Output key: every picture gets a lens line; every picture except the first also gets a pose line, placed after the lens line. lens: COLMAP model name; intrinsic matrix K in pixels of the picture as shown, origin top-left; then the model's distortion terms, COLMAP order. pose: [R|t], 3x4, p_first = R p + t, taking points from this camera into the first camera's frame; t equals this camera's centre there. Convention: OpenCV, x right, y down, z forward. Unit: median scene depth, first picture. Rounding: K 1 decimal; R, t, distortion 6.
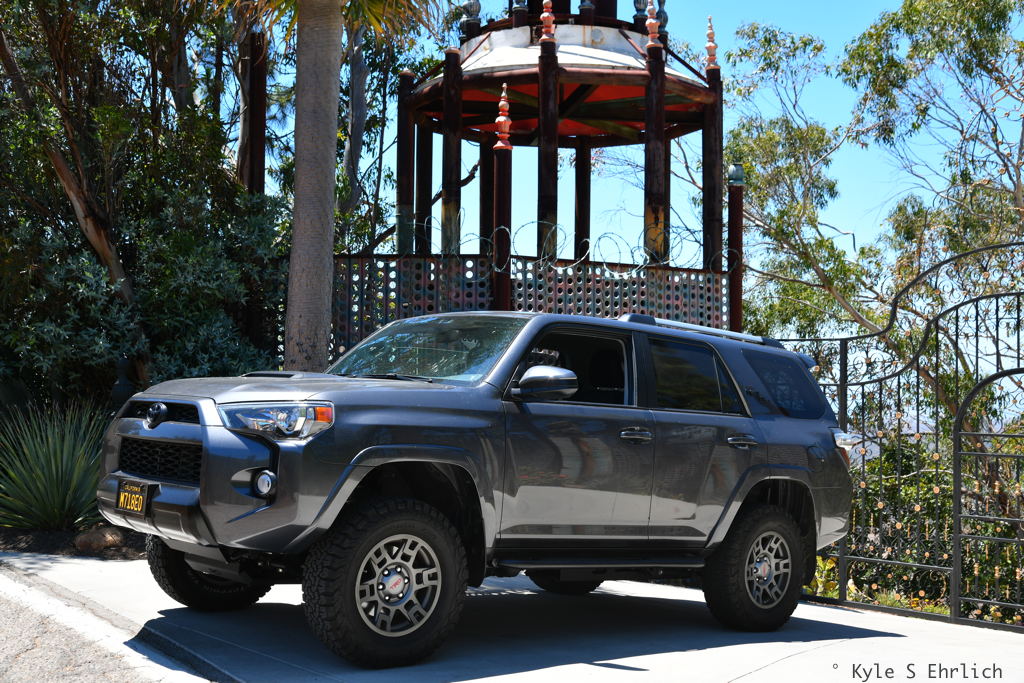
lens RADIAL K [[1237.9, 0, 508.6], [0, 1237.9, 345.8], [0, 0, 1]] dist [-0.013162, 0.000000]
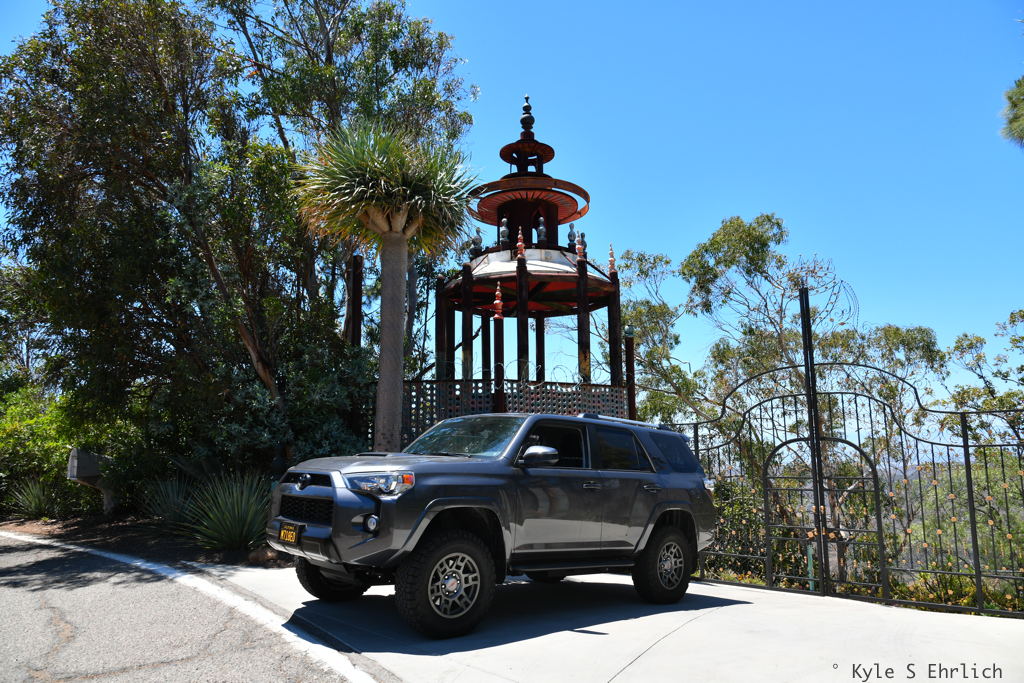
lens RADIAL K [[695.8, 0, 509.1], [0, 695.8, 344.3], [0, 0, 1]] dist [-0.037485, 0.003959]
pose [[0.999435, -0.016988, 0.029009, -0.019752], [0.020391, 0.992396, -0.121384, -0.003684], [-0.026726, 0.121907, 0.992182, 0.032648]]
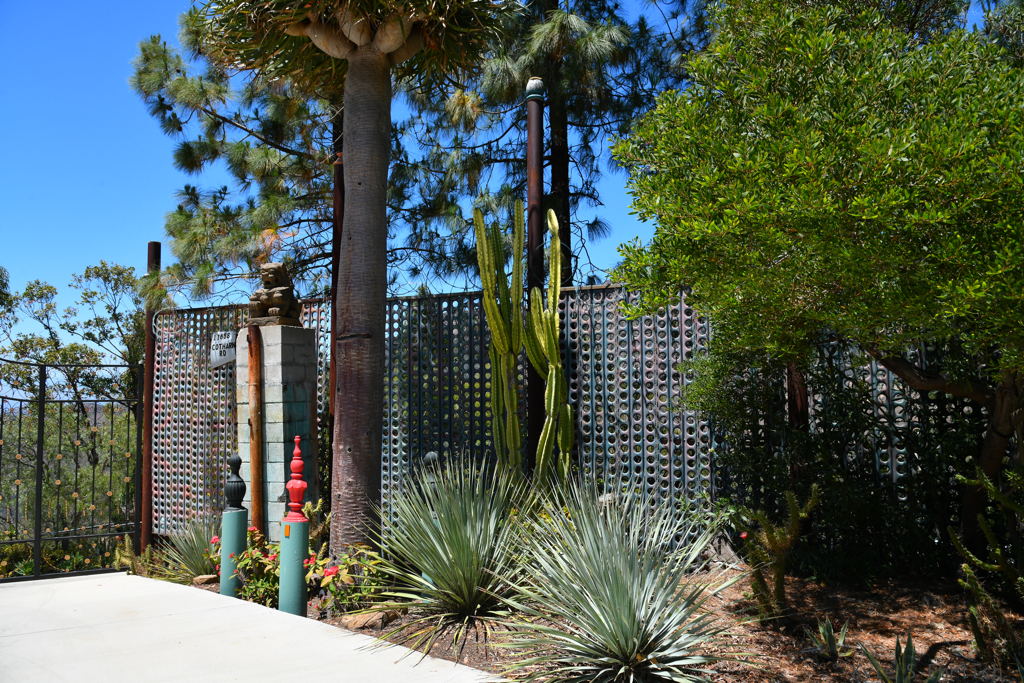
lens RADIAL K [[695.8, 0, 530.4], [0, 695.8, 347.4], [0, 0, 1]] dist [-0.037485, 0.003959]
pose [[0.305005, 0.047727, 0.951154, 0.005122], [-0.017557, 0.998856, -0.044490, -0.006121], [-0.952189, -0.003130, 0.305494, 0.119670]]
